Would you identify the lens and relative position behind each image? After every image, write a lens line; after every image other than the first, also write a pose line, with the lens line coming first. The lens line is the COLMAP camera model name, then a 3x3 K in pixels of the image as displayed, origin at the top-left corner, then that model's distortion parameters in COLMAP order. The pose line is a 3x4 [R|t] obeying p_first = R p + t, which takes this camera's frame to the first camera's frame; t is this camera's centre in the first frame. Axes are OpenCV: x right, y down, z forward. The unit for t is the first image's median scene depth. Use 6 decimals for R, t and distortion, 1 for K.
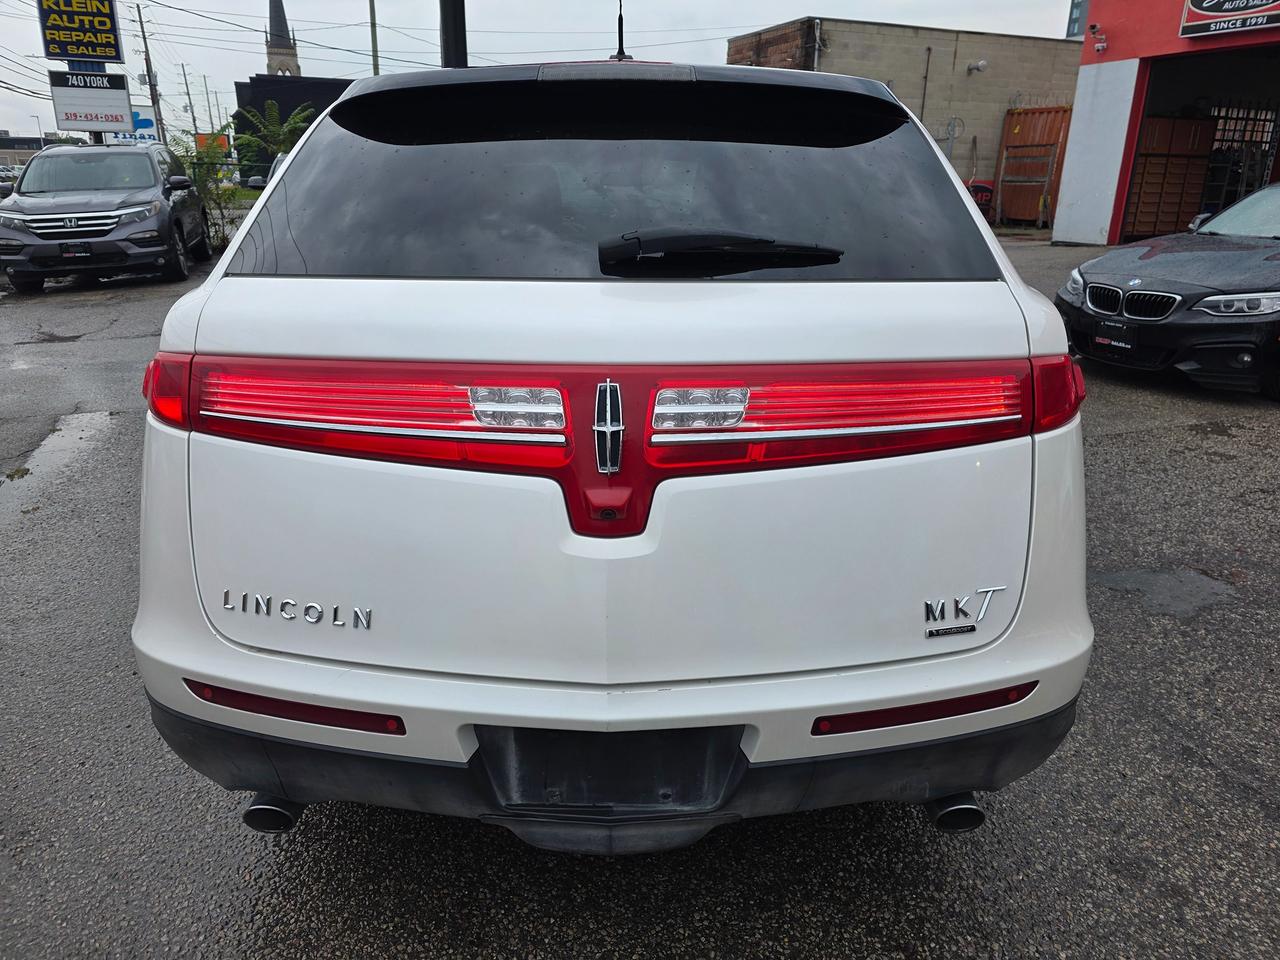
lens RADIAL K [[873.5, 0, 637.3], [0, 873.5, 483.9], [0, 0, 1]] dist [0.034234, -0.032839]
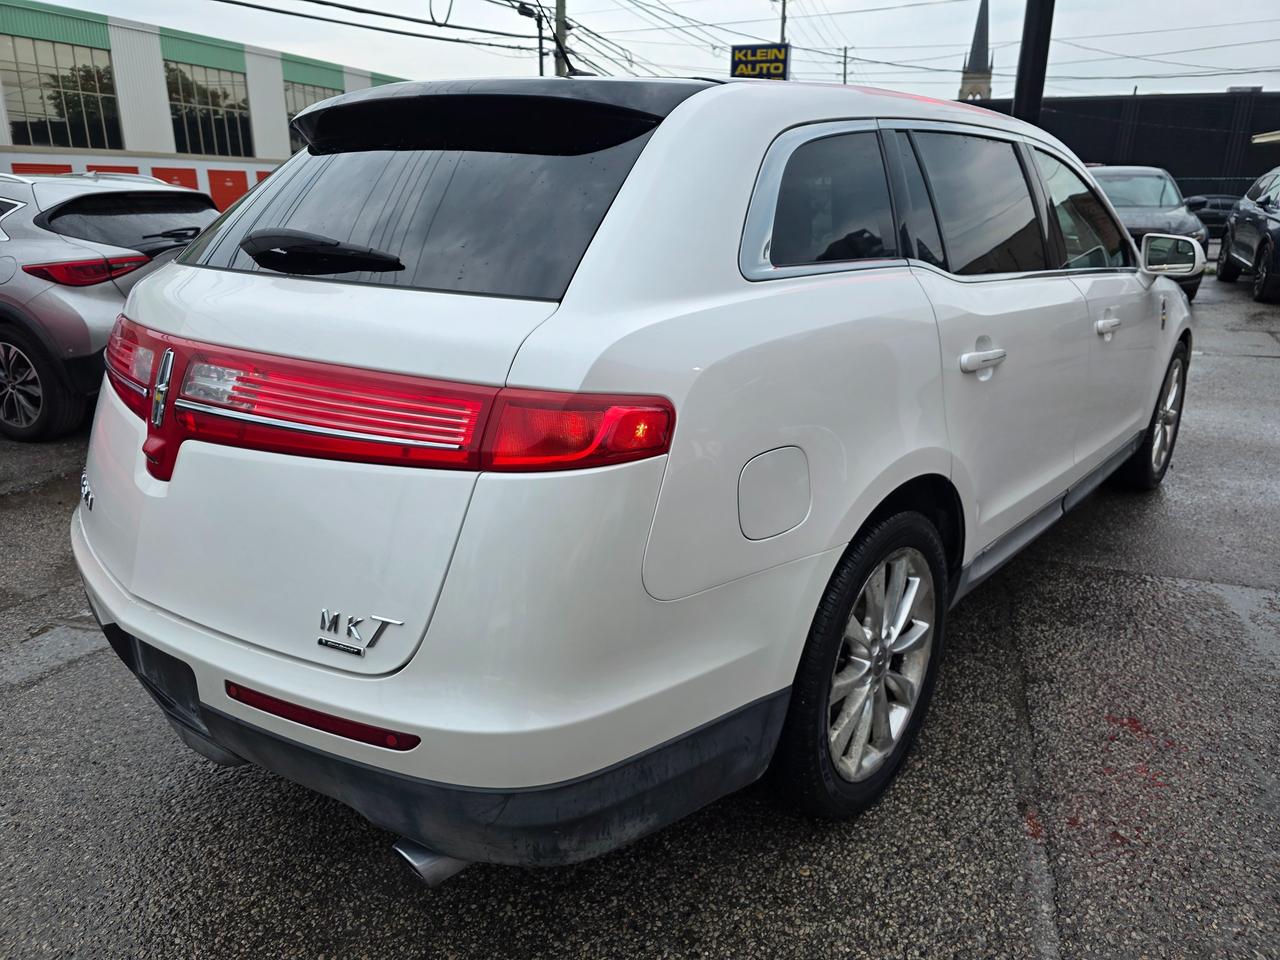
lens RADIAL K [[873.5, 0, 640.4], [0, 873.5, 486.8], [0, 0, 1]] dist [0.034234, -0.032839]
pose [[0.752313, 0.201703, -0.627168, 0.100526], [-0.214142, 0.975153, 0.056747, -0.011210], [0.623031, 0.091611, 0.776814, 0.036998]]
